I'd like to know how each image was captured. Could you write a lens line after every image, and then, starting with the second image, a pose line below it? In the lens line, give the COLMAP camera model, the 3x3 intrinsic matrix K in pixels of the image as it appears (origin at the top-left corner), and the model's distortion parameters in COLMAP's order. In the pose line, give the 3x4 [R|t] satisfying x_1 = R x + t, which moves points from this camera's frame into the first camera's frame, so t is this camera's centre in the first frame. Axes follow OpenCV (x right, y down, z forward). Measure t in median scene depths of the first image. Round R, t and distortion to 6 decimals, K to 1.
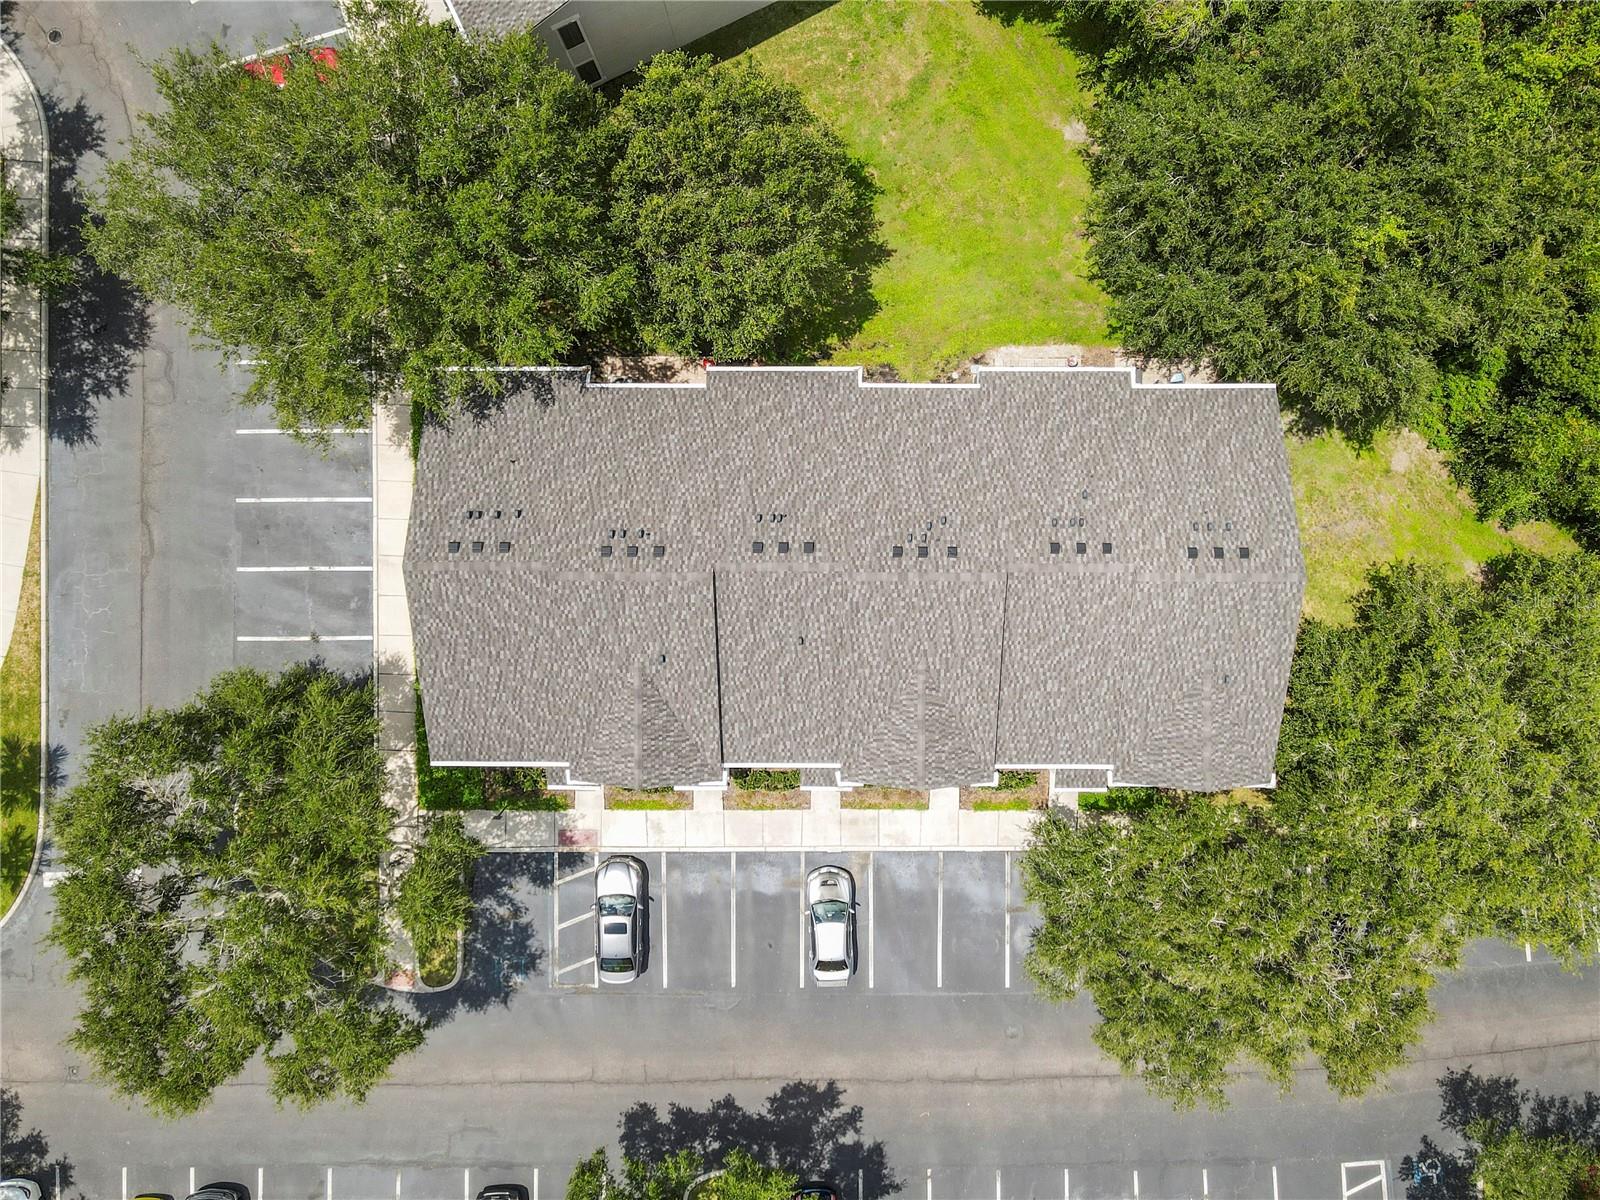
lens RADIAL K [[1178.5, 0, 806.2], [0, 1178.5, 587.0], [0, 0, 1]] dist [-0.004744, 0.040377]
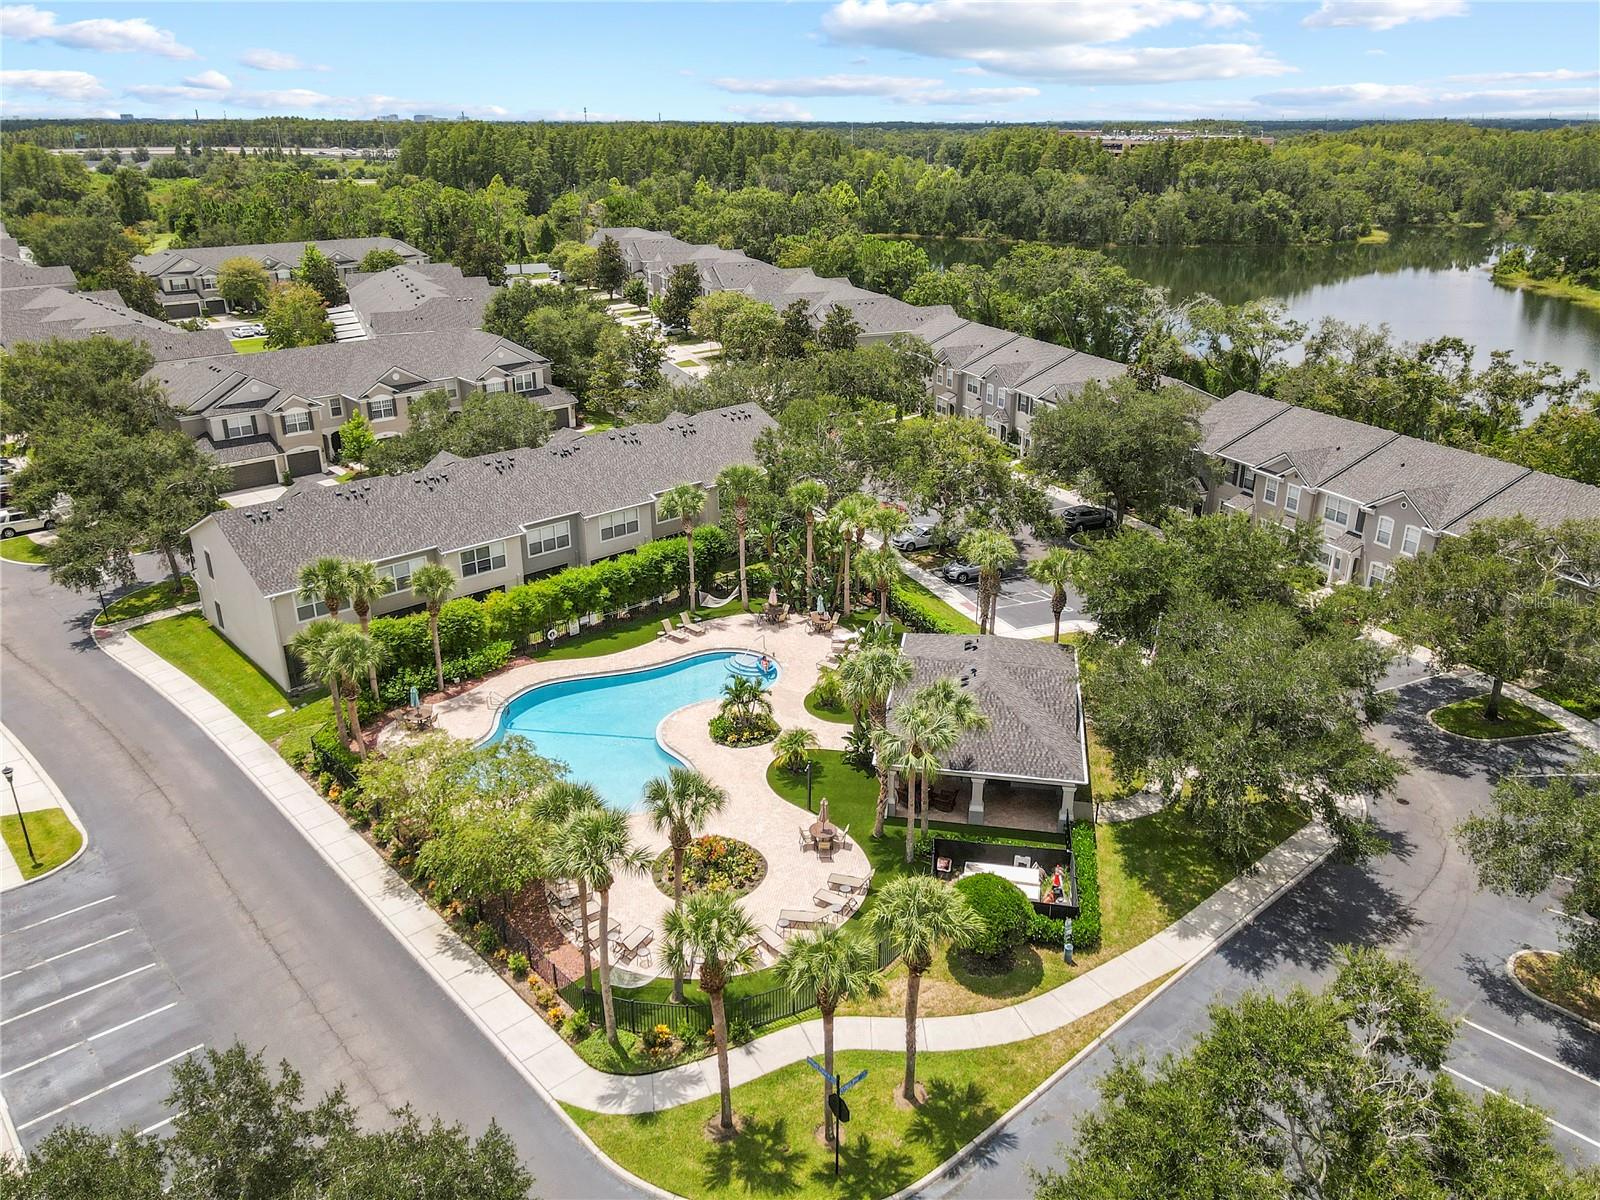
lens RADIAL K [[1178.5, 0, 806.2], [0, 1178.5, 587.0], [0, 0, 1]] dist [-0.004744, 0.040377]
pose [[0.674287, 0.286231, -0.680742, -0.308746], [-0.738235, 0.238044, -0.631145, 0.633437], [-0.018607, 0.928120, 0.371816, 0.397949]]
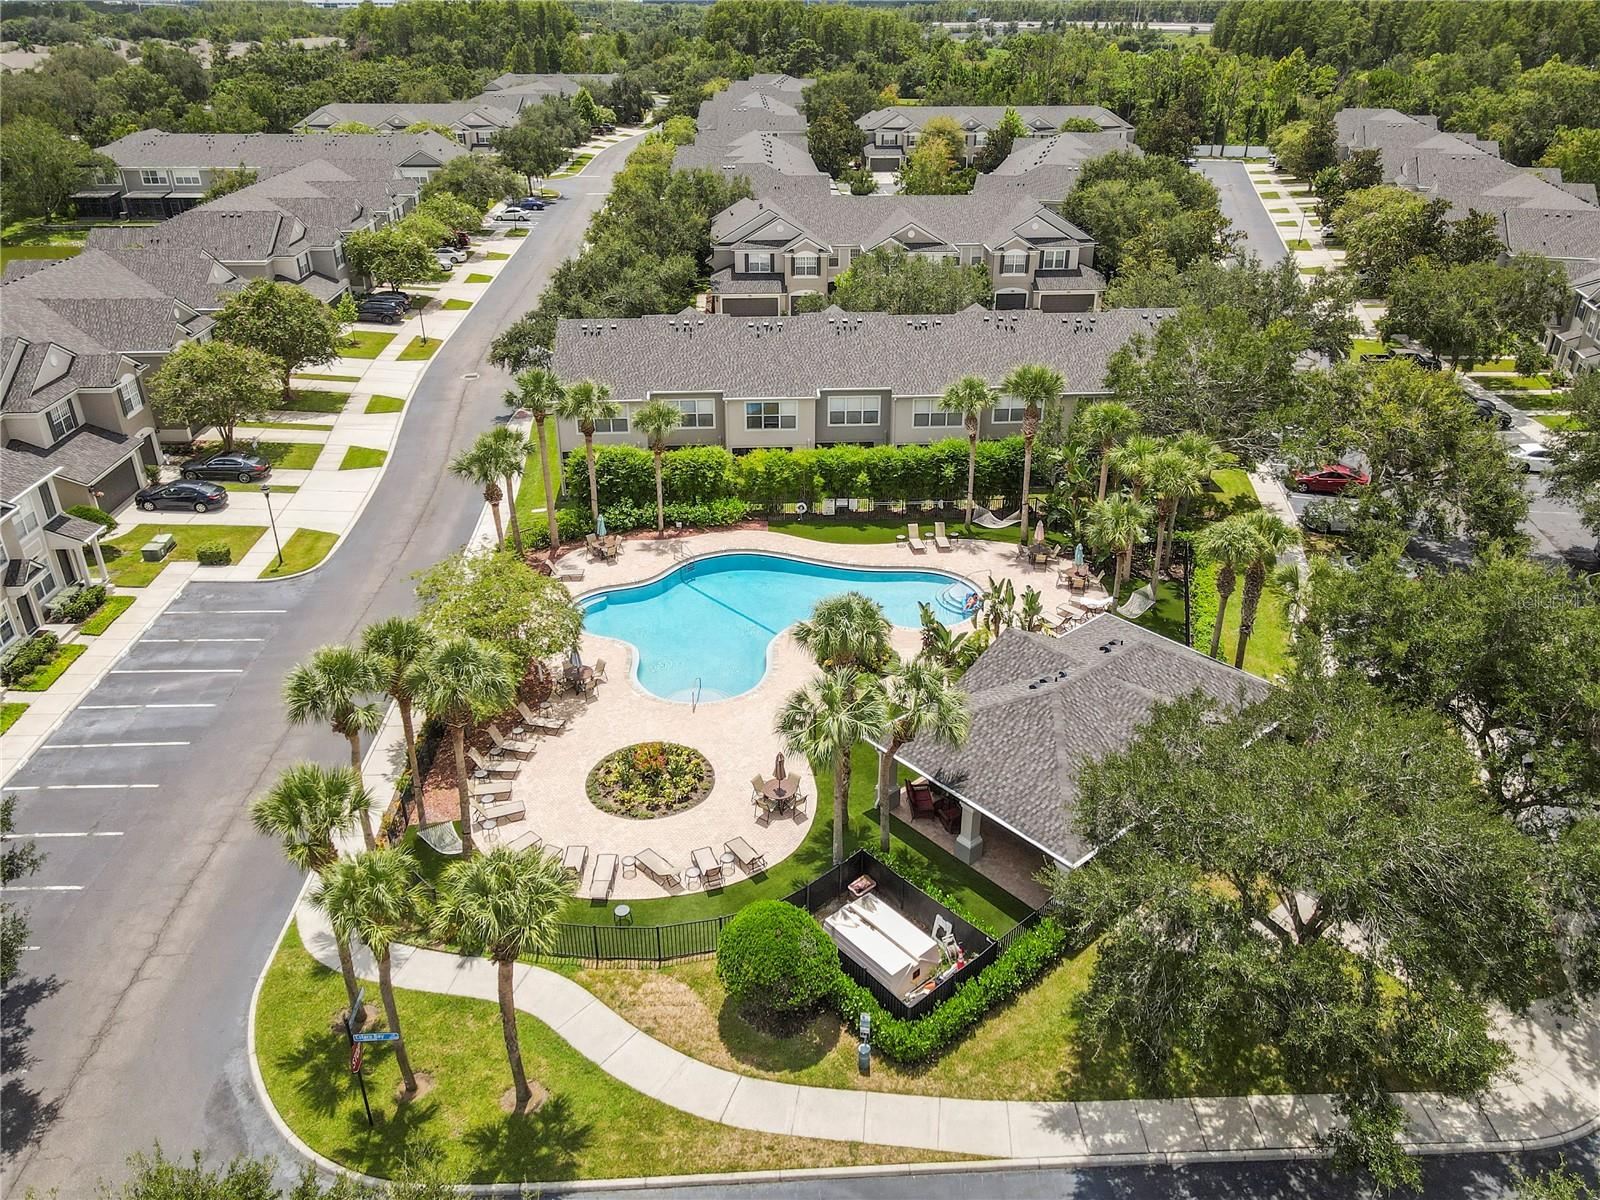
lens RADIAL K [[1166.2, 0, 808.6], [0, 1166.2, 599.8], [0, 0, 1]] dist [0.009273, 0.007463]
pose [[0.064993, 0.470885, -0.879798, -0.251236], [-0.997745, 0.015845, -0.065225, 0.048608], [-0.016773, 0.882053, 0.470852, 0.454295]]
